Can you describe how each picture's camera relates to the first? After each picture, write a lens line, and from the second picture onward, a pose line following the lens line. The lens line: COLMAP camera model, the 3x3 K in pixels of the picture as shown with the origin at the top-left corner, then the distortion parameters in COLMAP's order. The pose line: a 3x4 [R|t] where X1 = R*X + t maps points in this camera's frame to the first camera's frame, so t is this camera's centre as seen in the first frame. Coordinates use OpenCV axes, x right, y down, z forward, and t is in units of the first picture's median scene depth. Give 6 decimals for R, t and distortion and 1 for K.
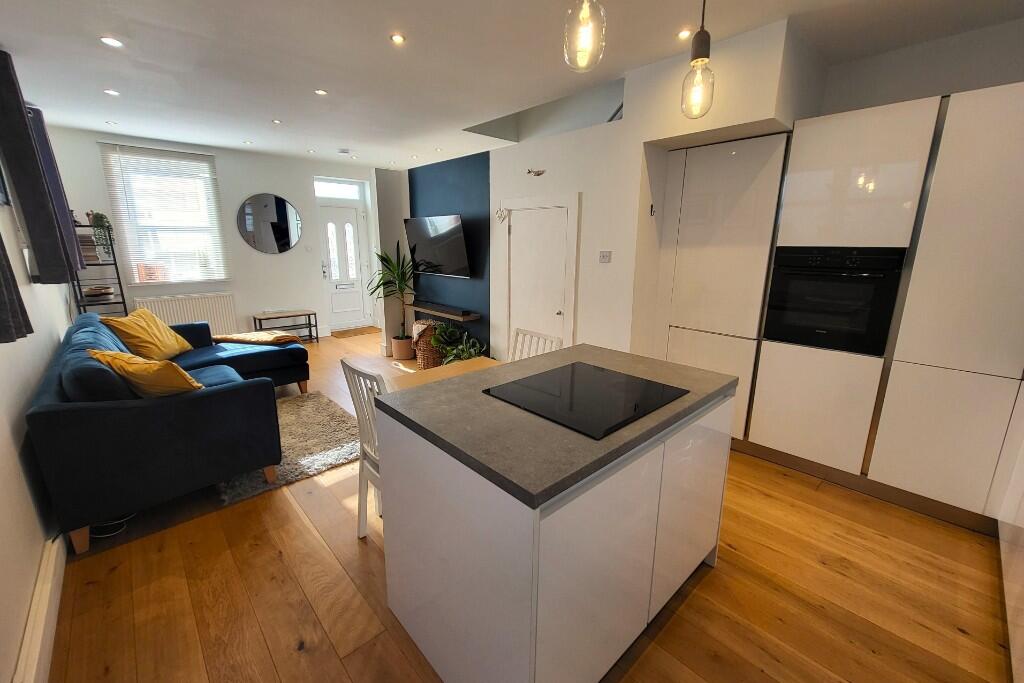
lens RADIAL K [[413.5, 0, 497.1], [0, 413.5, 338.6], [0, 0, 1]] dist [0.001501, 0.000353]
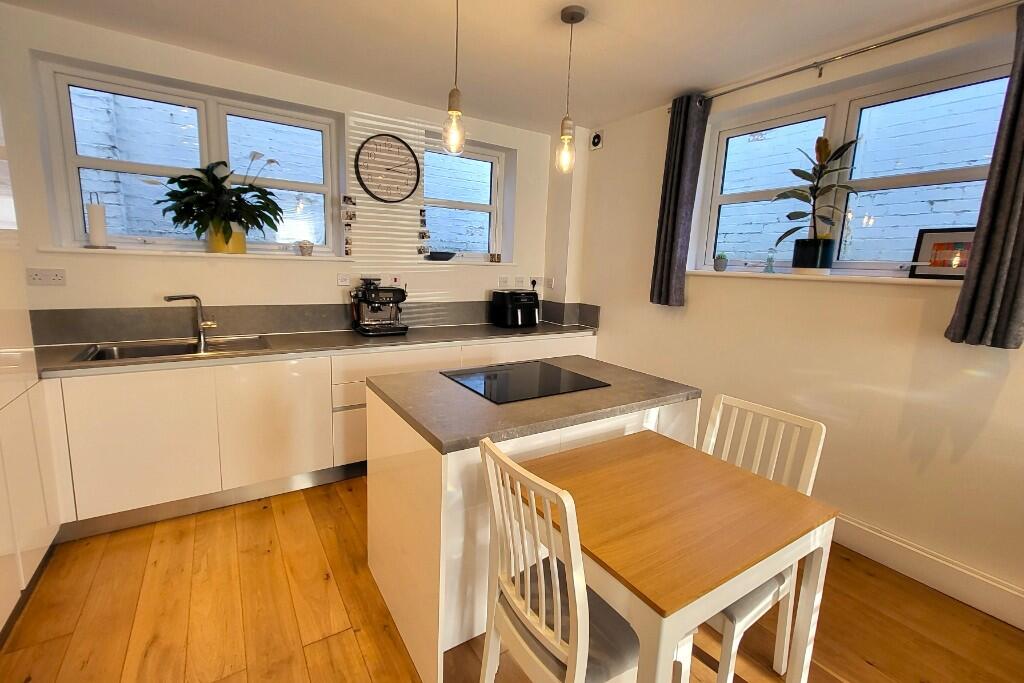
lens RADIAL K [[438.8, 0, 481.9], [0, 438.8, 332.5], [0, 0, 1]] dist [0.024783, 0.000015]
pose [[-0.980555, -0.065419, 0.185020, 0.070755], [0.008724, 0.927338, 0.374123, -0.286119], [-0.196051, 0.368462, -0.908735, 1.280974]]
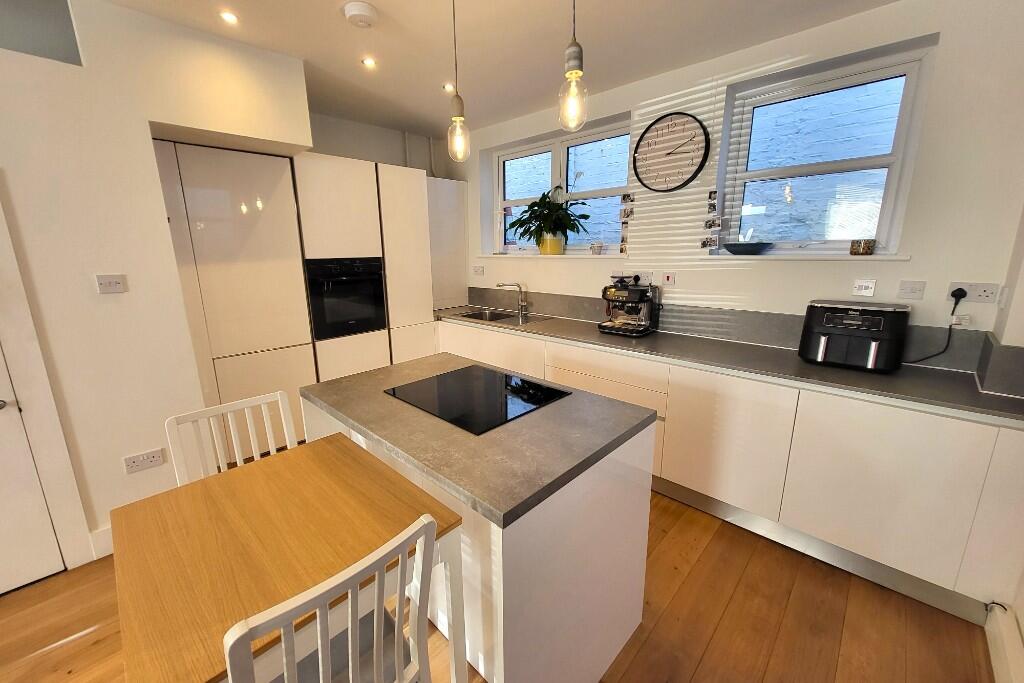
lens RADIAL K [[397.8, 0, 512.0], [0, 397.8, 335.8], [0, 0, 1]] dist [0.011218, -0.000234]
pose [[-0.070929, -0.221050, 0.972680, -0.473920], [0.240236, 0.942646, 0.231743, -0.142450], [-0.968120, 0.250110, -0.013756, 0.522340]]
